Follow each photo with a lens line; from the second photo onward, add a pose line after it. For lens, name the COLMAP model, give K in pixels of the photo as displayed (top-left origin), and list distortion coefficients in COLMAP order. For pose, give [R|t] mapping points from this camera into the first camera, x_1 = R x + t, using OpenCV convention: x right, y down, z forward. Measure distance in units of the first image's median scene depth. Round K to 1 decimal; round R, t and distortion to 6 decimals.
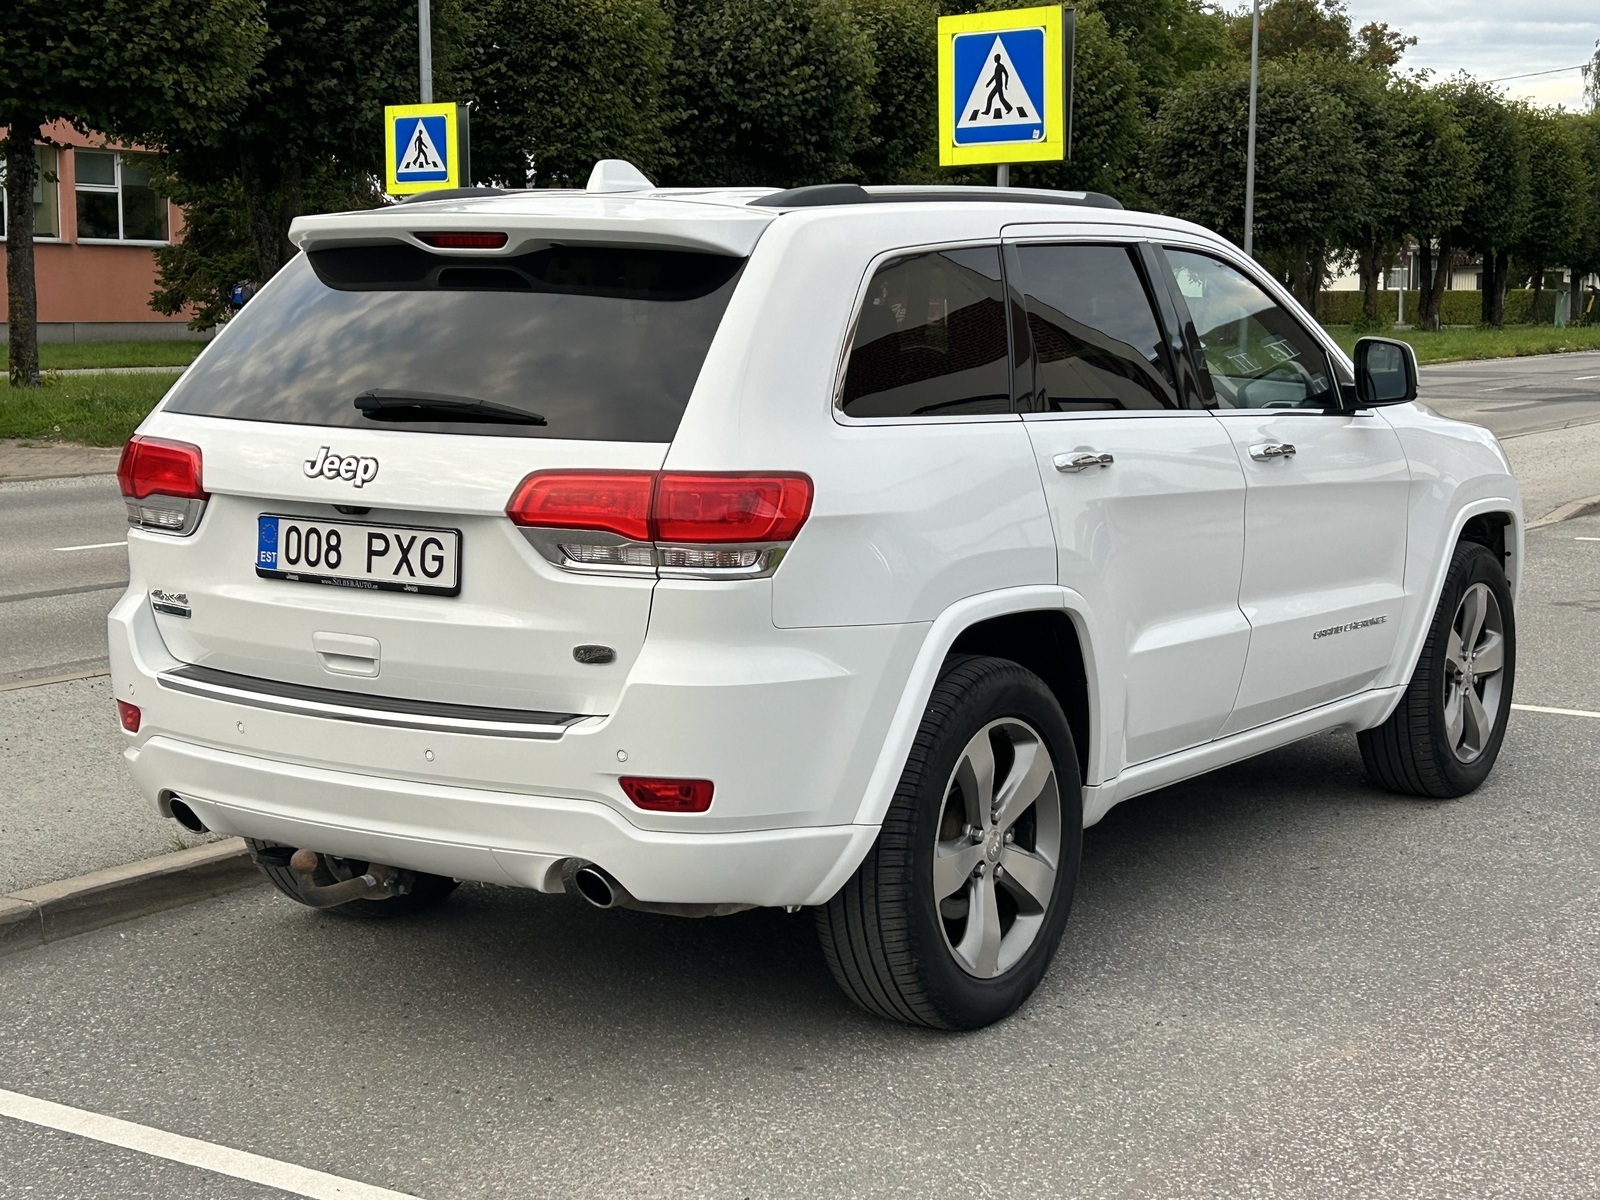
lens RADIAL K [[2525.8, 0, 797.9], [0, 2525.8, 607.0], [0, 0, 1]] dist [0.300078, 0.000000]
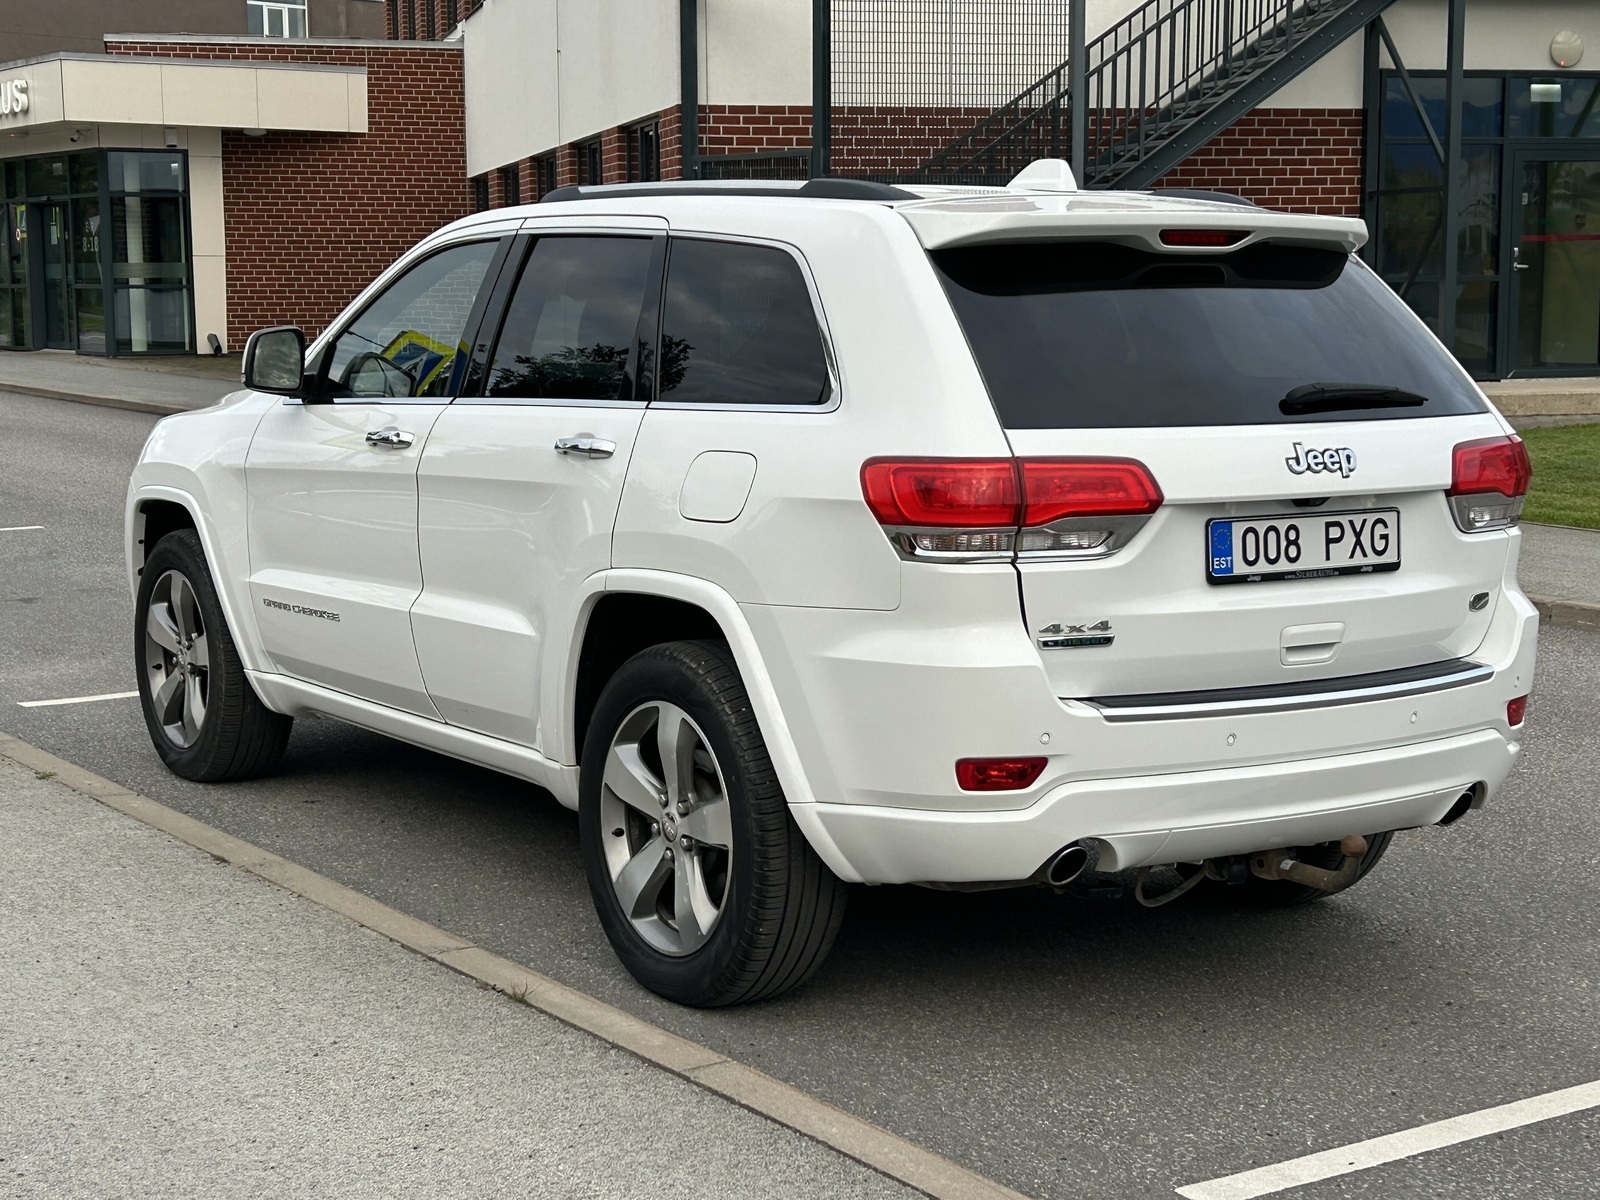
lens RADIAL K [[2525.8, 0, 799.6], [0, 2525.8, 597.7], [0, 0, 1]] dist [0.300078, 0.000000]
pose [[0.350372, -0.117786, 0.929175, -1.172546], [0.114934, 0.989970, 0.082153, -0.105182], [-0.929532, 0.078010, 0.360395, 0.802824]]
